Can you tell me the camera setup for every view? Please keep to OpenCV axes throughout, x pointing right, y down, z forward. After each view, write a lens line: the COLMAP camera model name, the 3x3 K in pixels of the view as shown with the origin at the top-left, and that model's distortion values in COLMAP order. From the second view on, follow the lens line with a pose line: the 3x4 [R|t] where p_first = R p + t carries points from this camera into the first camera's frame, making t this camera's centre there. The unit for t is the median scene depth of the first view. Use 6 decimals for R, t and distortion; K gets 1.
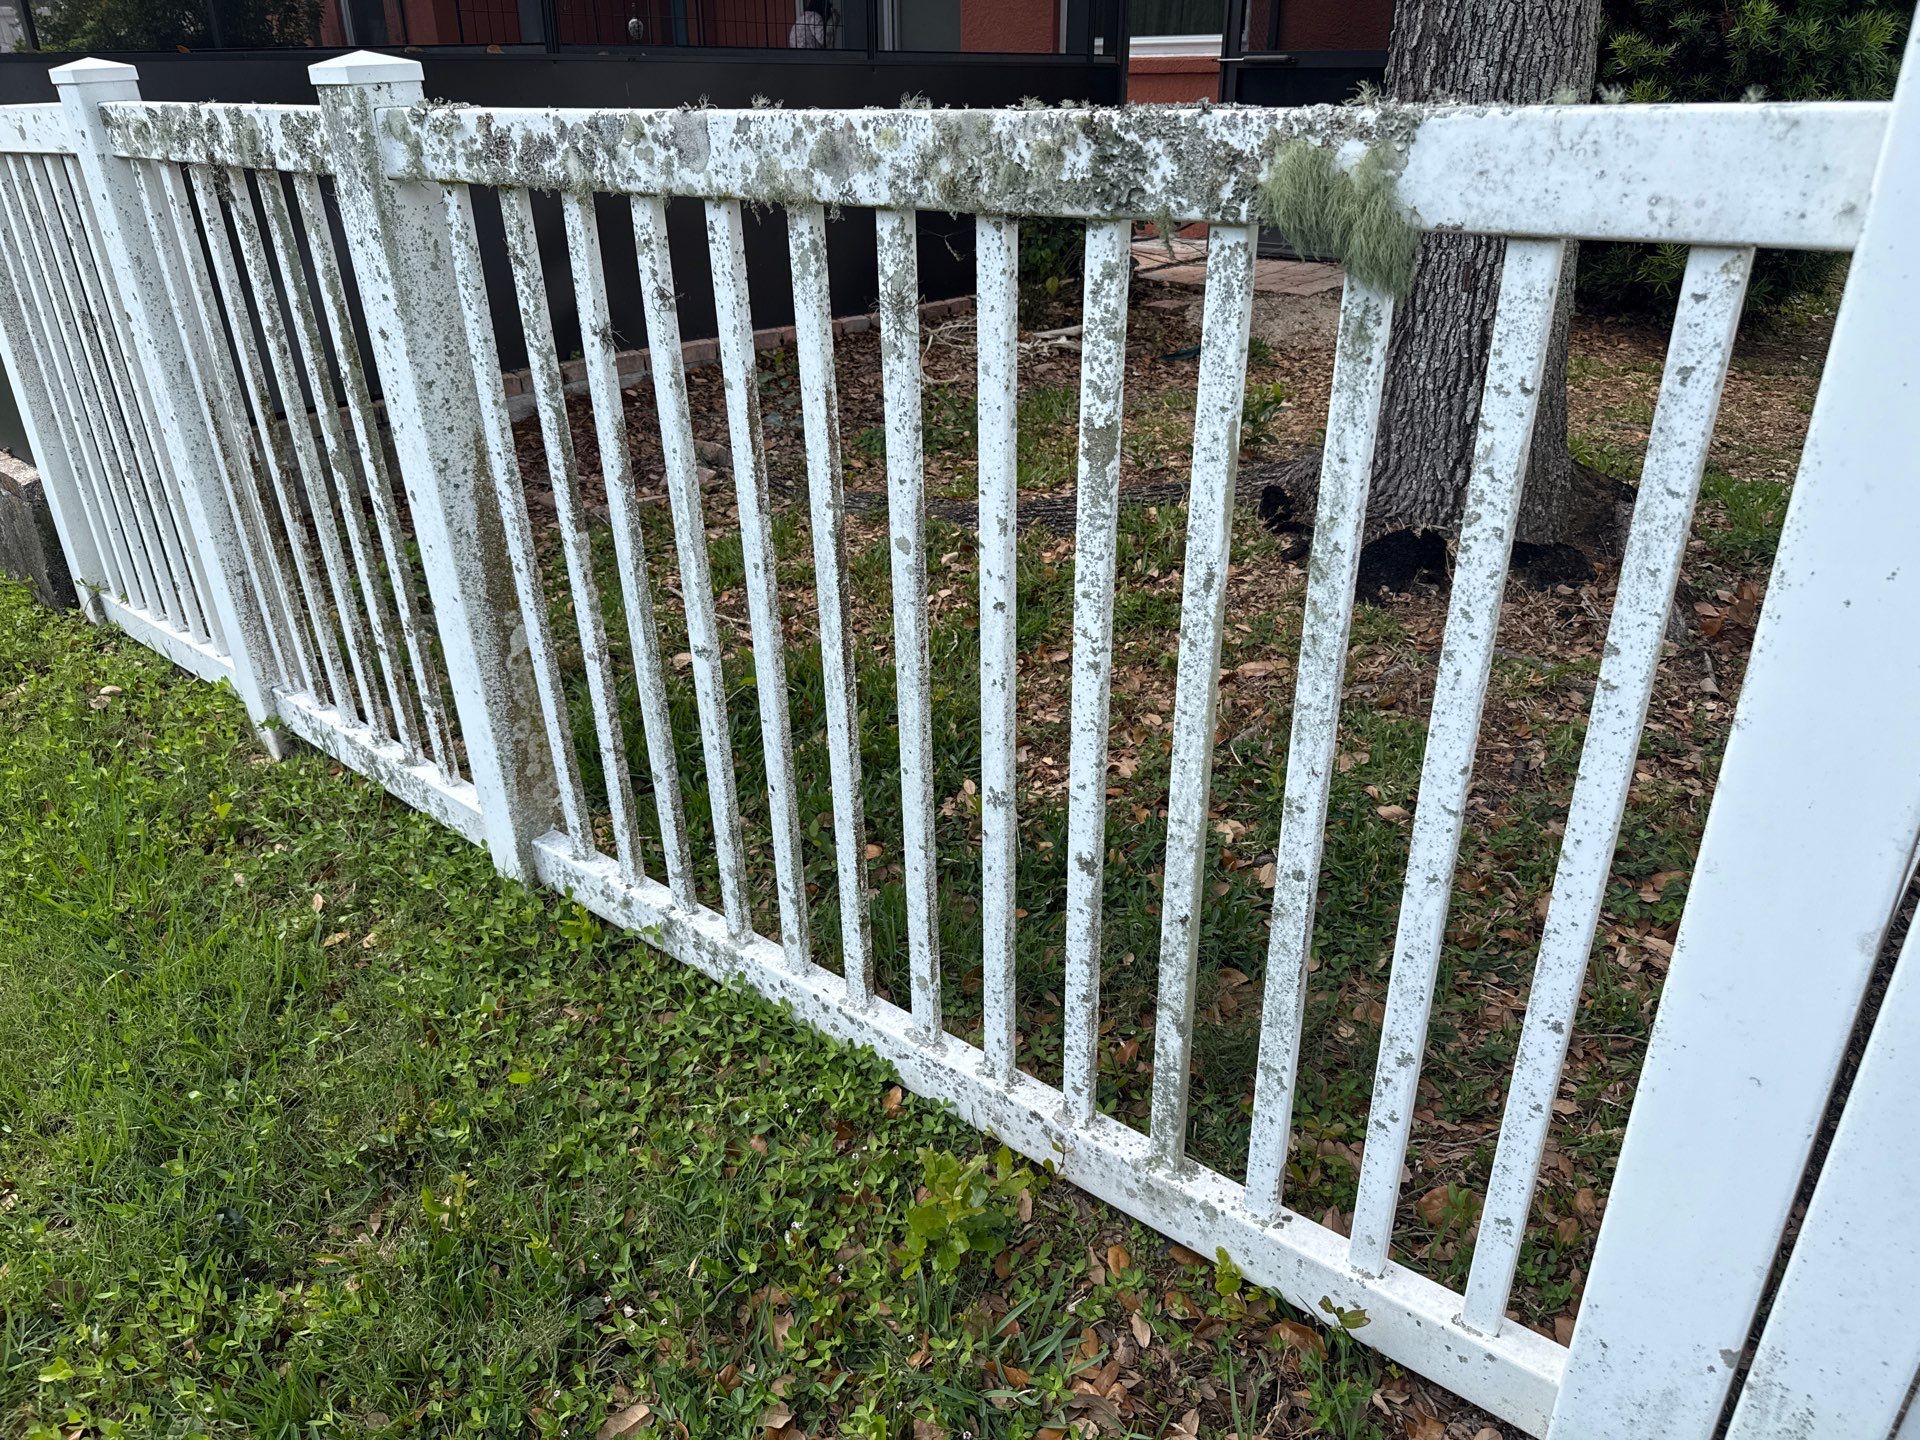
lens RADIAL K [[1390.9, 0, 964.0], [0, 1390.9, 776.5], [0, 0, 1]] dist [0.049937, -0.040020]
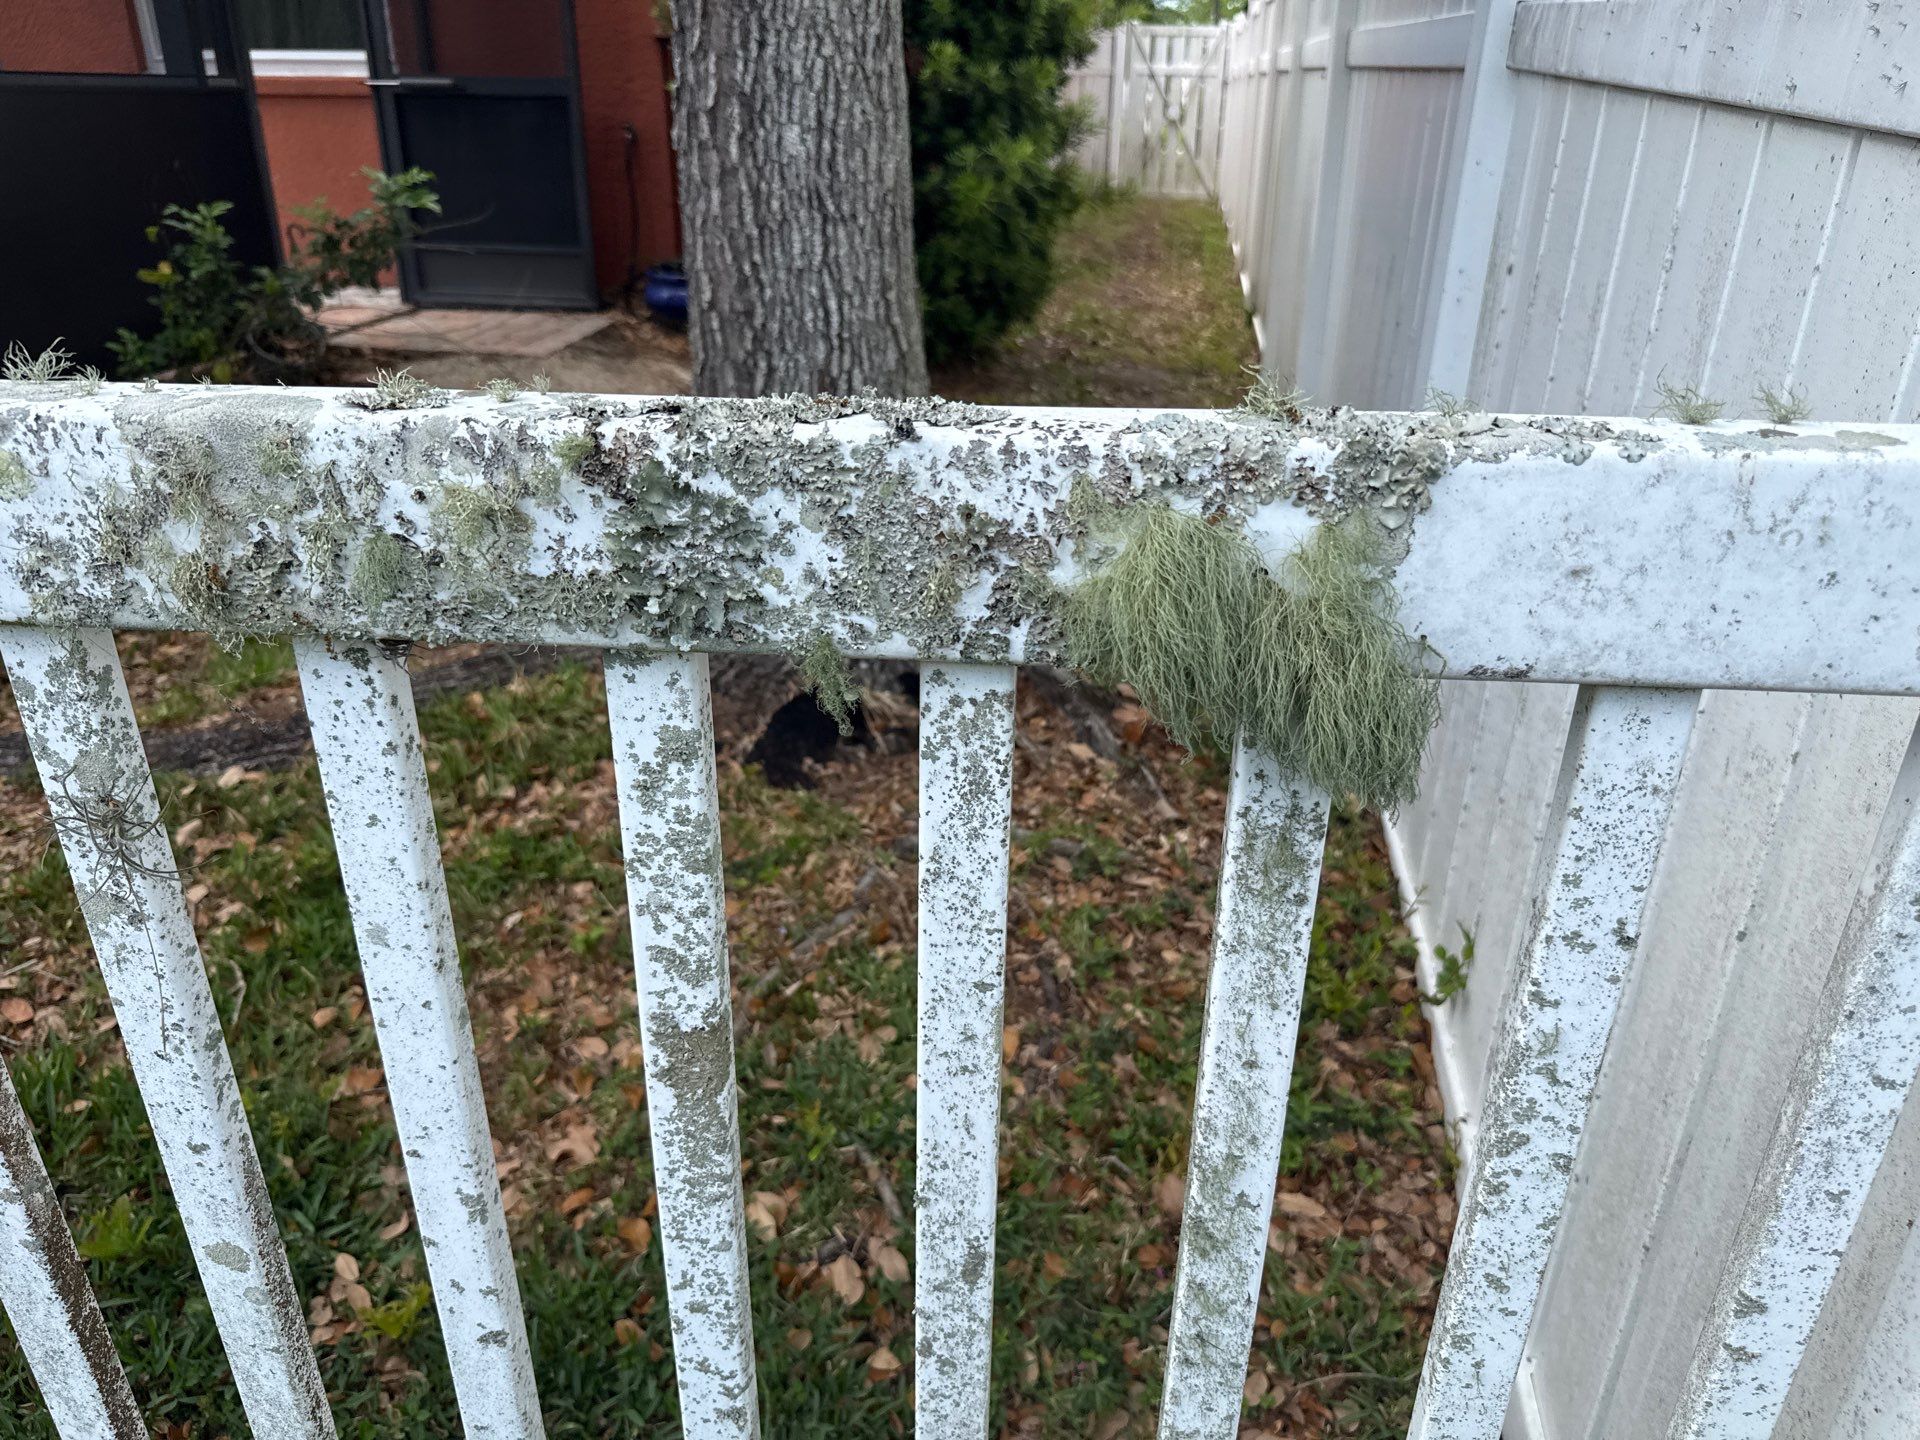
lens RADIAL K [[1486.9, 0, 1047.3], [0, 1486.9, 841.2], [0, 0, 1]] dist [0.114880, -0.166646]
pose [[0.851176, -0.214670, 0.478974, -0.029722], [0.216762, 0.974854, 0.051712, -0.332110], [-0.478030, 0.059807, 0.876305, 0.533743]]
